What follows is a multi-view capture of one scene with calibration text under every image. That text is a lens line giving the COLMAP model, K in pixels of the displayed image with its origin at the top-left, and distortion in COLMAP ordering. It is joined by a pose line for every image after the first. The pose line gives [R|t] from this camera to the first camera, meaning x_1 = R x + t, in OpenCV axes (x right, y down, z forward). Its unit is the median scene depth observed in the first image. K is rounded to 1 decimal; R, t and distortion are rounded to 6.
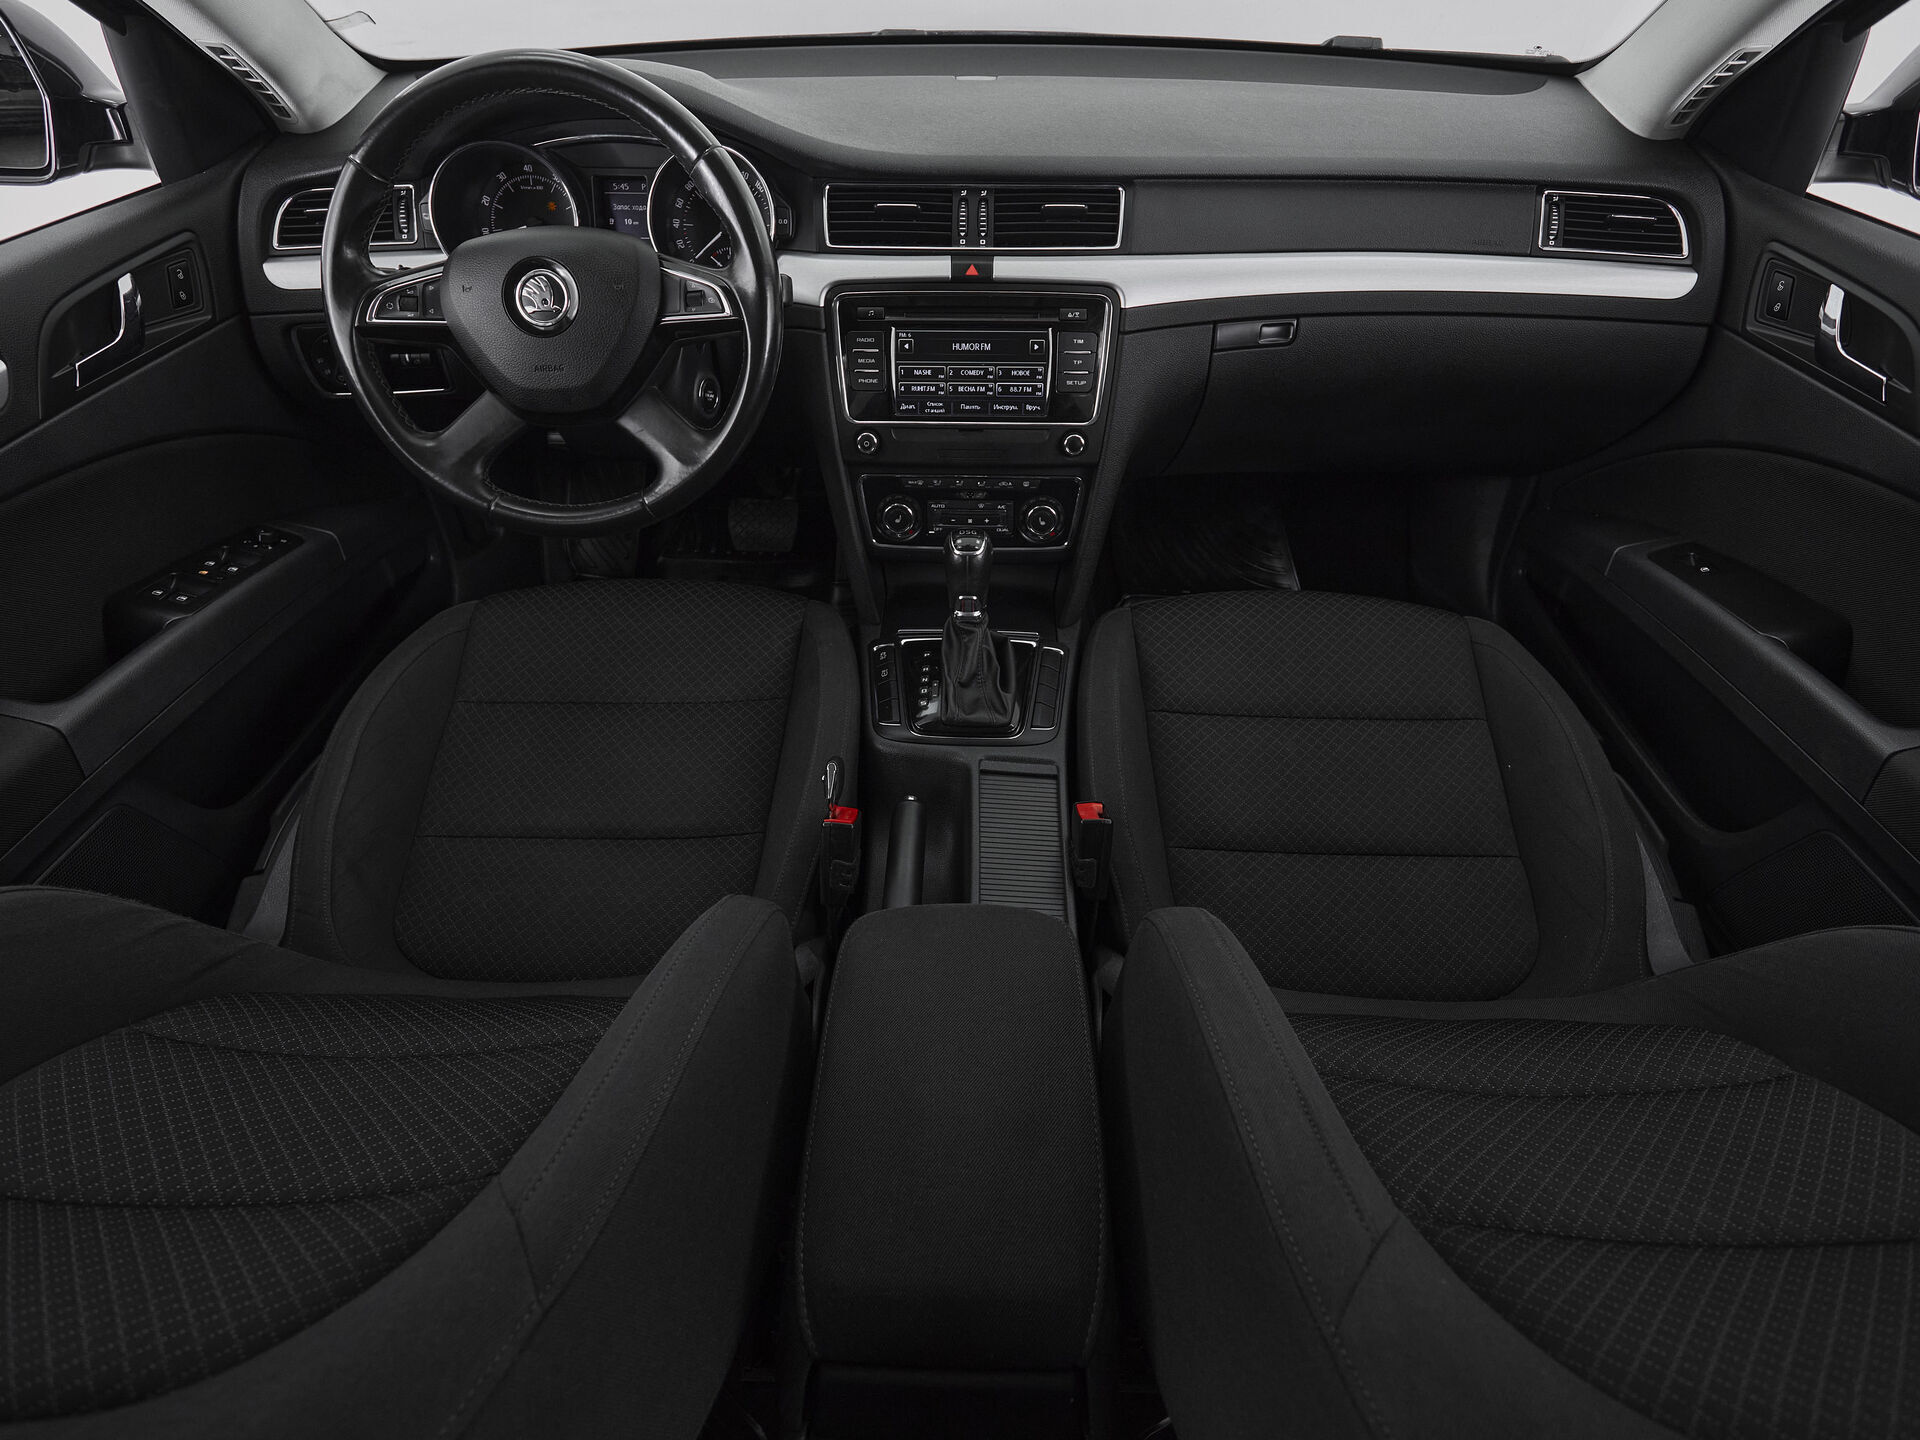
lens RADIAL K [[1054.1, 0, 960.2], [0, 1054.1, 719.3], [0, 0, 1]] dist [-0.001295, -0.002363]
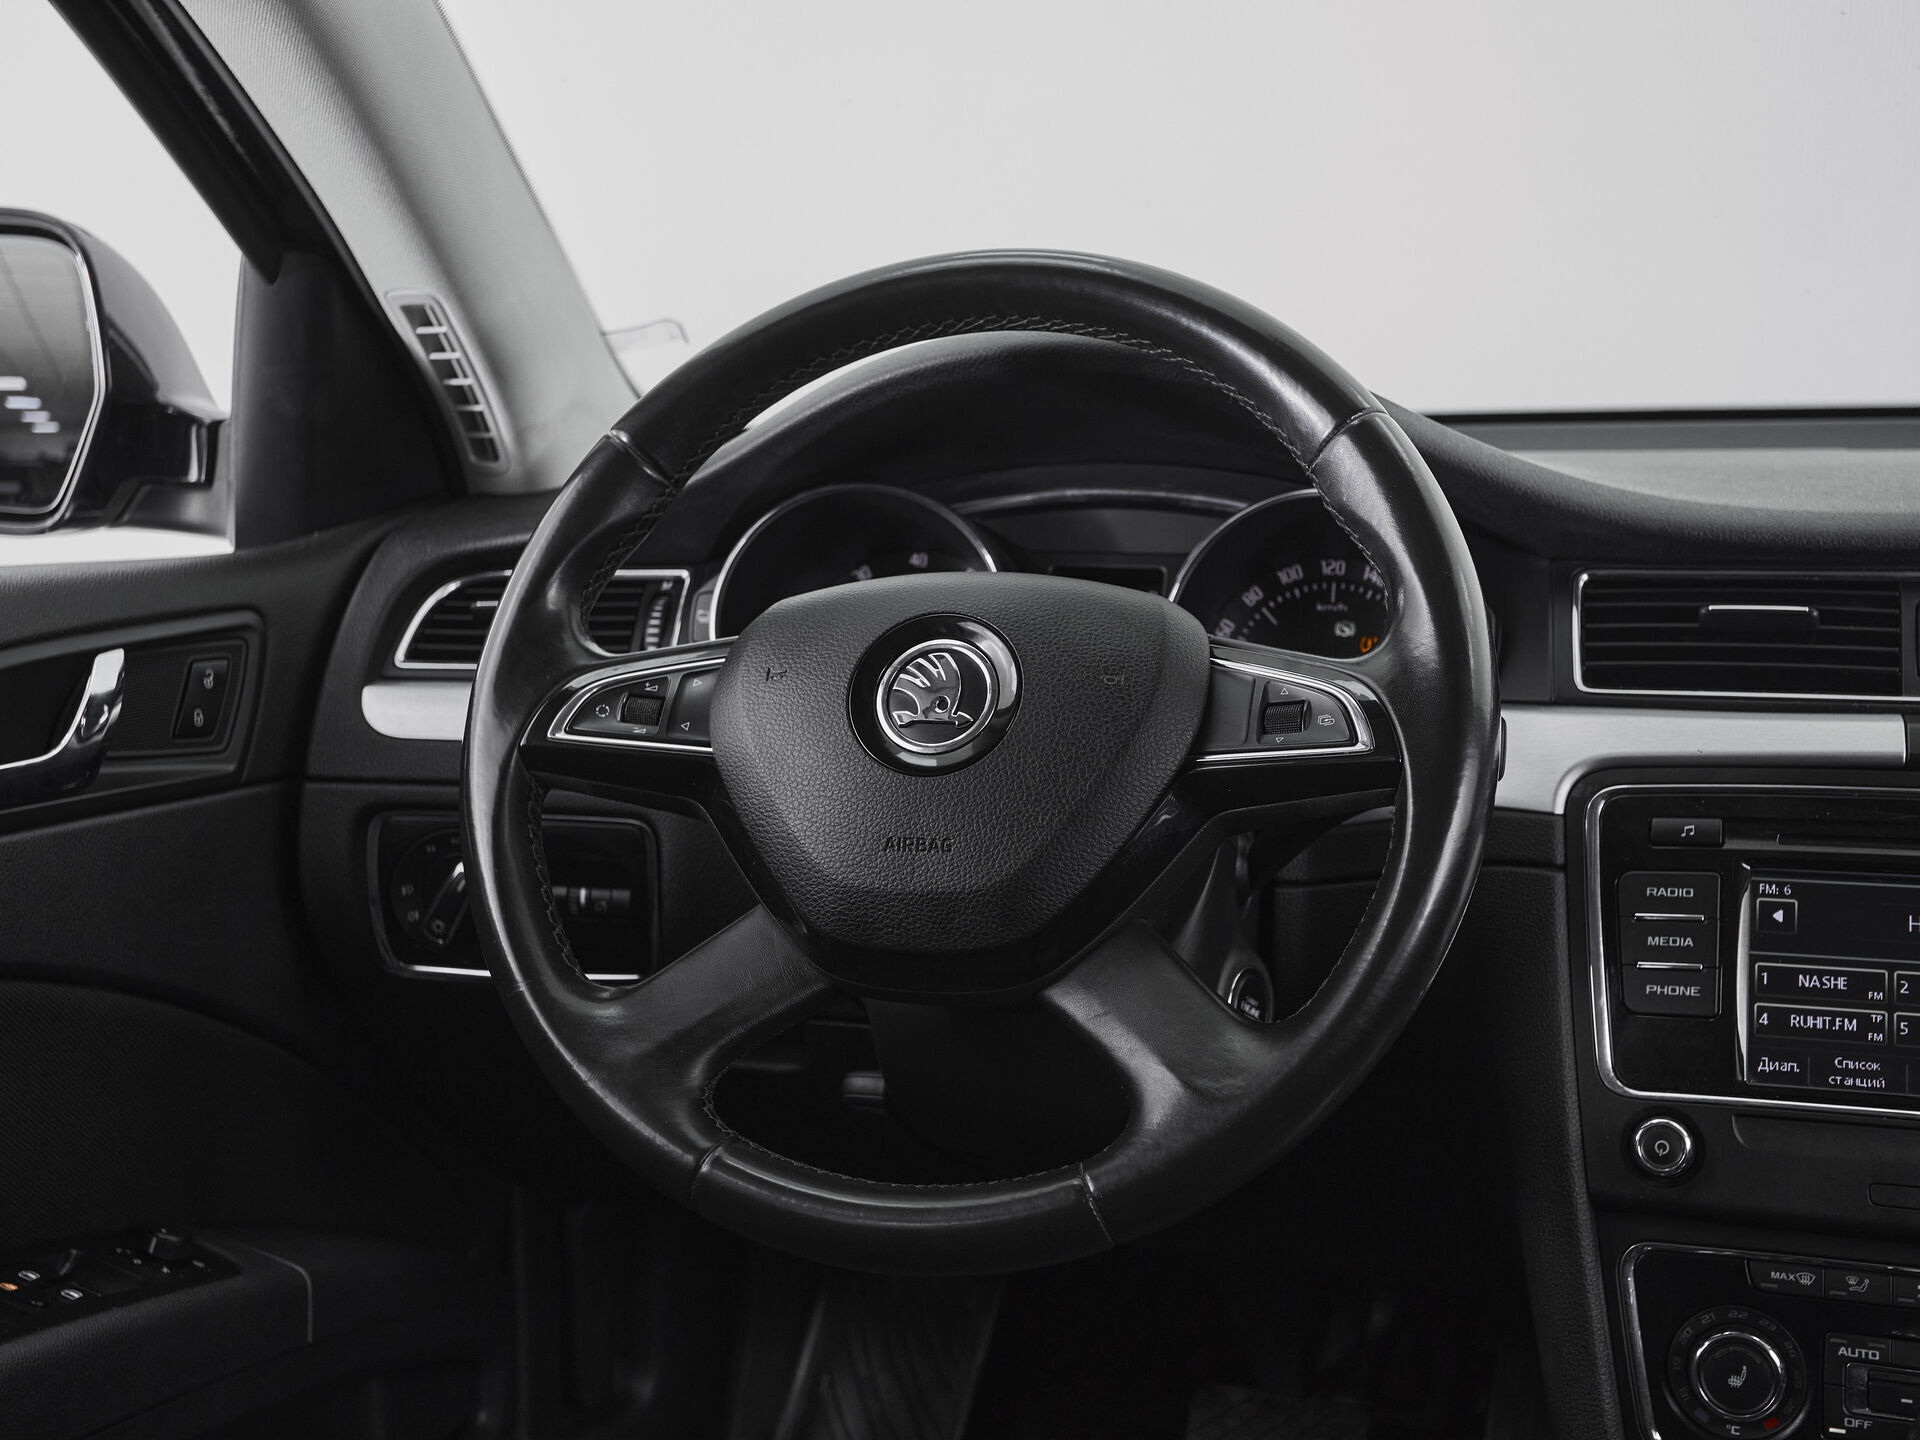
lens RADIAL K [[2347.7, 0, 947.9], [0, 2347.7, 708.9], [0, 0, 1]] dist [0.036240, 0.000000]
pose [[0.960096, 0.027972, -0.278269, -0.106436], [-0.176607, 0.832143, -0.525688, 0.093460], [0.216856, 0.553855, 0.803877, 0.197991]]
